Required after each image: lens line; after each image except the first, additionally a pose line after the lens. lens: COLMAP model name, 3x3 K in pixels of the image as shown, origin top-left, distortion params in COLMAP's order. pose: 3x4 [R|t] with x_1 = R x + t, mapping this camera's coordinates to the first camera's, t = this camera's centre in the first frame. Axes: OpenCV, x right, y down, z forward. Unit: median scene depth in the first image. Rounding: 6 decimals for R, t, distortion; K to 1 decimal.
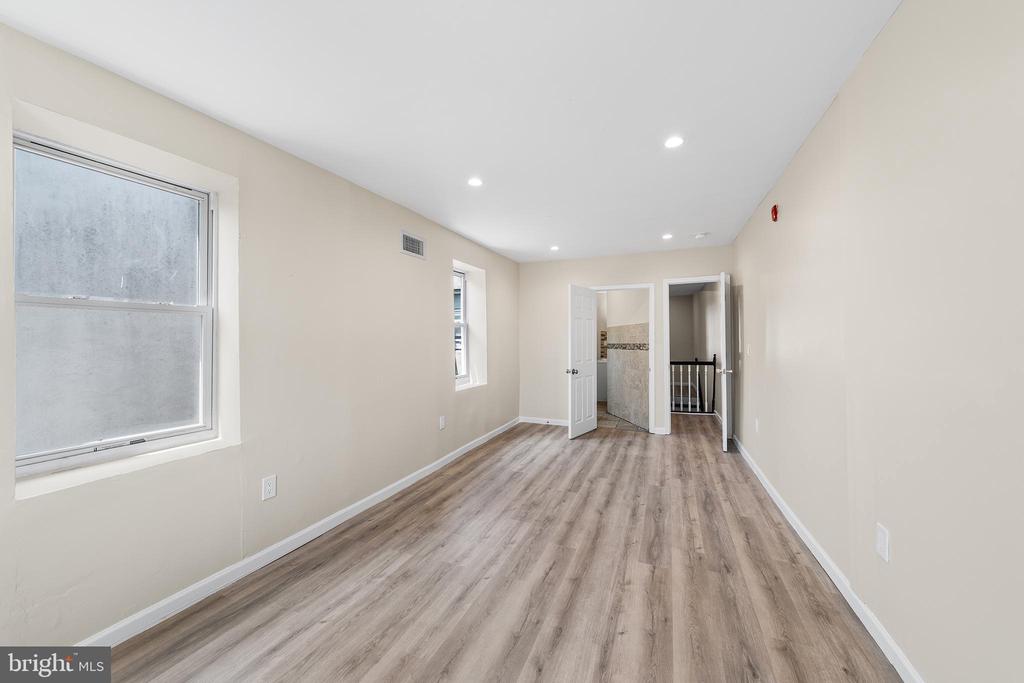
lens RADIAL K [[387.9, 0, 508.0], [0, 387.9, 337.5], [0, 0, 1]] dist [-0.002997, -0.000060]
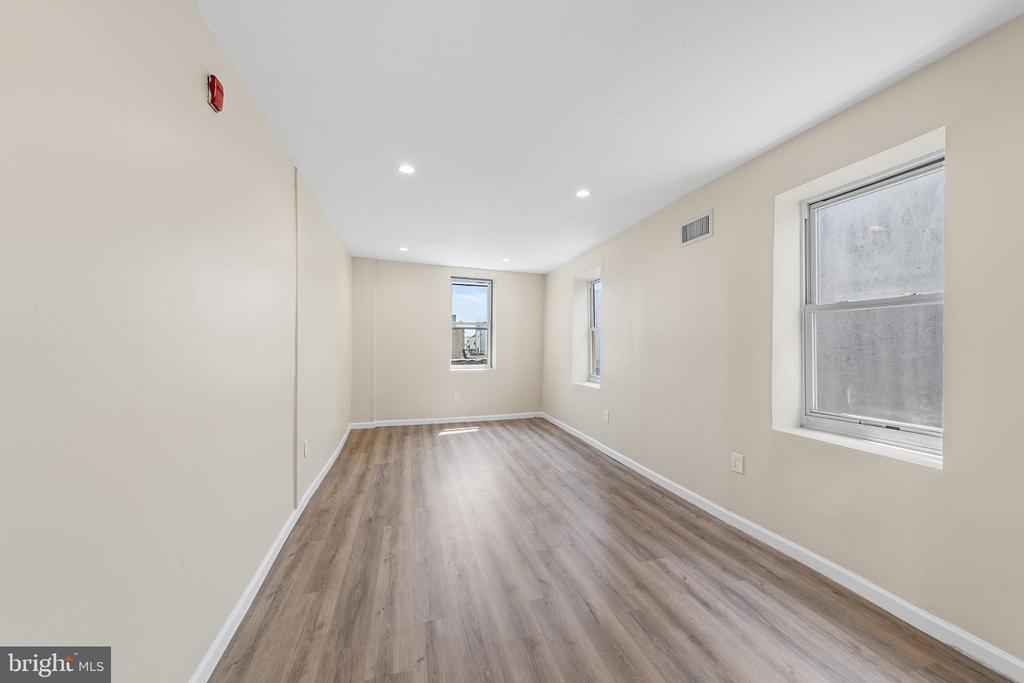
lens RADIAL K [[387.9, 0, 510.2], [0, 387.9, 342.5], [0, 0, 1]] dist [-0.002997, -0.000060]
pose [[-0.796516, 0.005392, -0.604593, 0.668771], [0.010228, 0.999937, -0.004556, 0.013468], [0.604531, -0.009812, -0.796521, 1.590437]]
